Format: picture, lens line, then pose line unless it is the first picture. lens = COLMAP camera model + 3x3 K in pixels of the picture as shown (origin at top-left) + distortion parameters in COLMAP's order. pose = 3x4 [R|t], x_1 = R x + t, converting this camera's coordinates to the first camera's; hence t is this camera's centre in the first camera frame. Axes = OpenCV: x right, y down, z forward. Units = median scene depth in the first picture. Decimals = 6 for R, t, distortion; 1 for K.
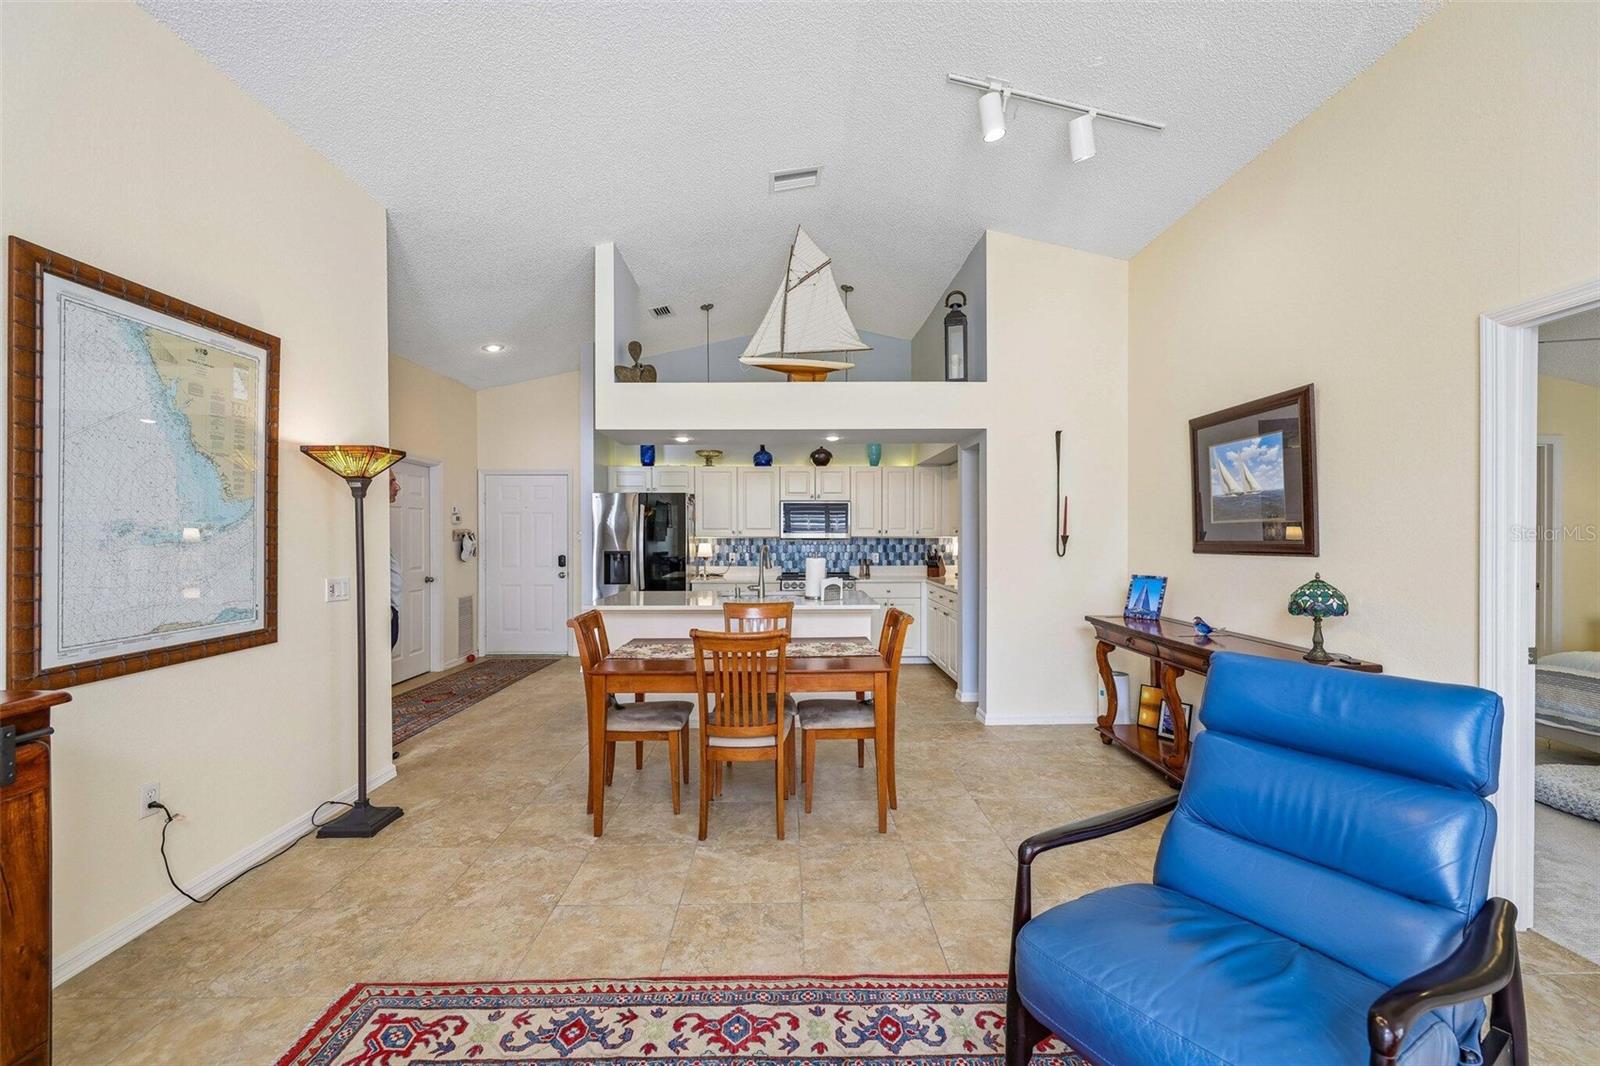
lens RADIAL K [[646.8, 0, 797.6], [0, 646.8, 540.5], [0, 0, 1]] dist [0.000502, -0.000129]
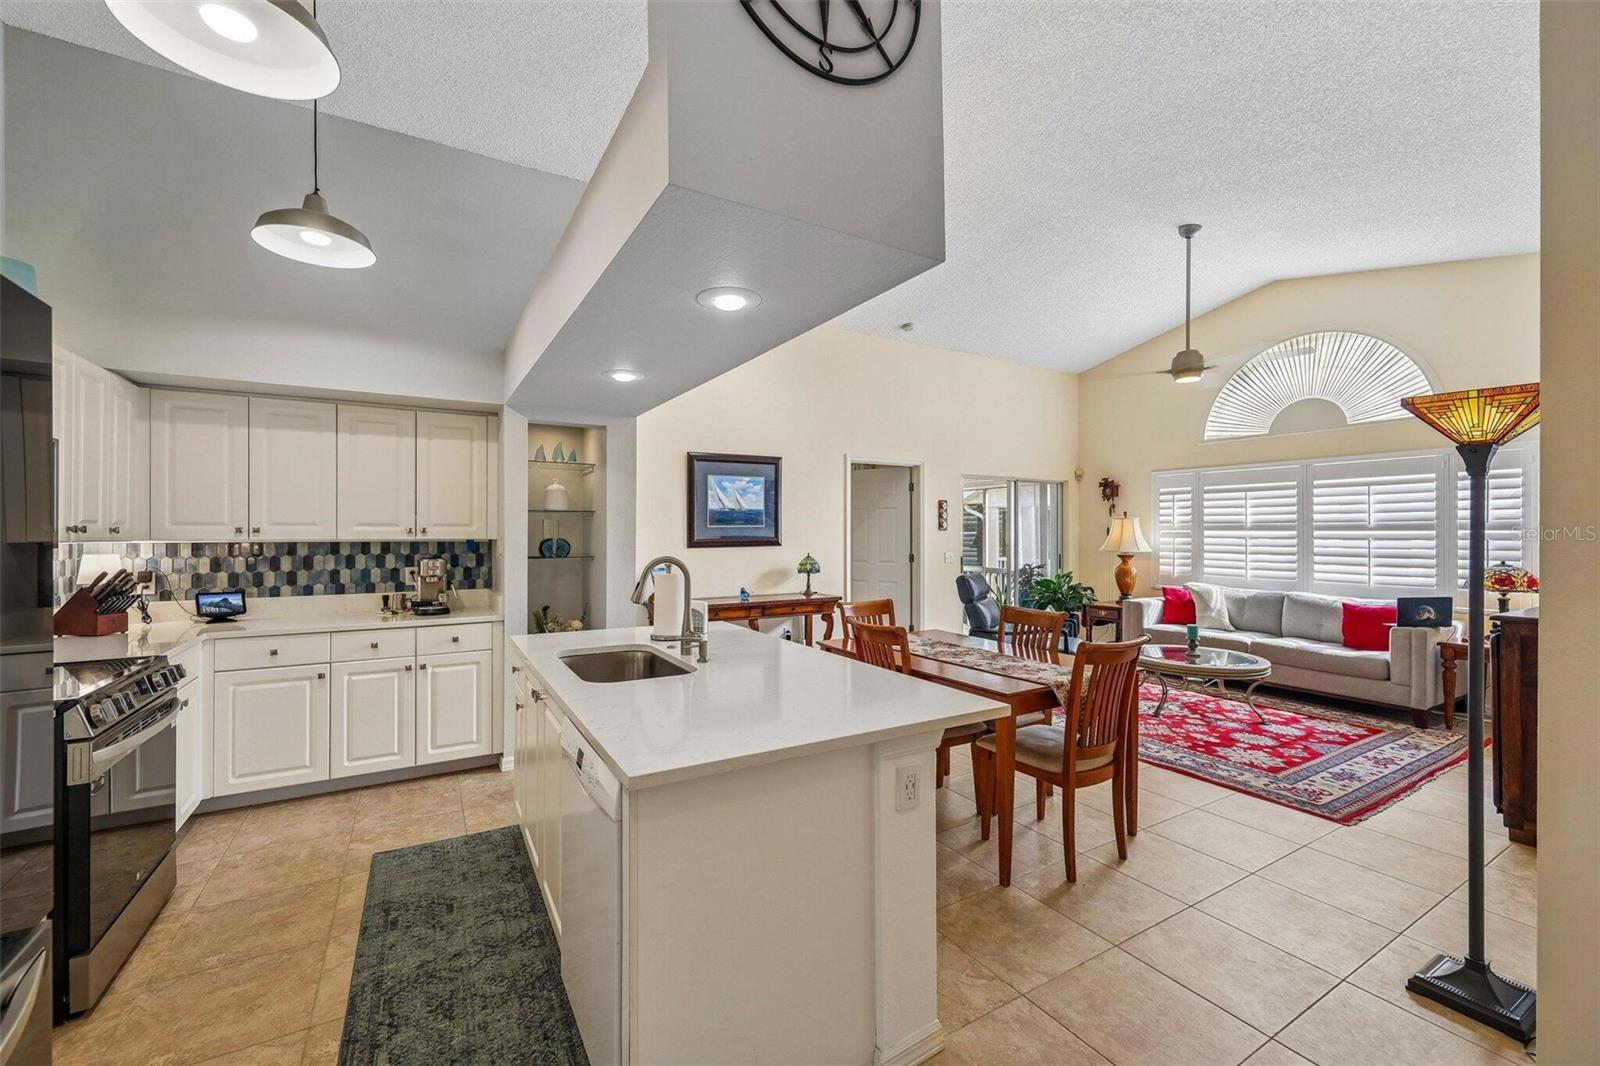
lens RADIAL K [[643.7, 0, 795.8], [0, 643.7, 534.6], [0, 0, 1]] dist [0.000418, -0.000117]
pose [[-0.491236, -0.000018, 0.871026, -0.651450], [0.010141, 0.999932, 0.005741, -0.014071], [-0.870967, 0.011653, -0.491203, 1.367905]]
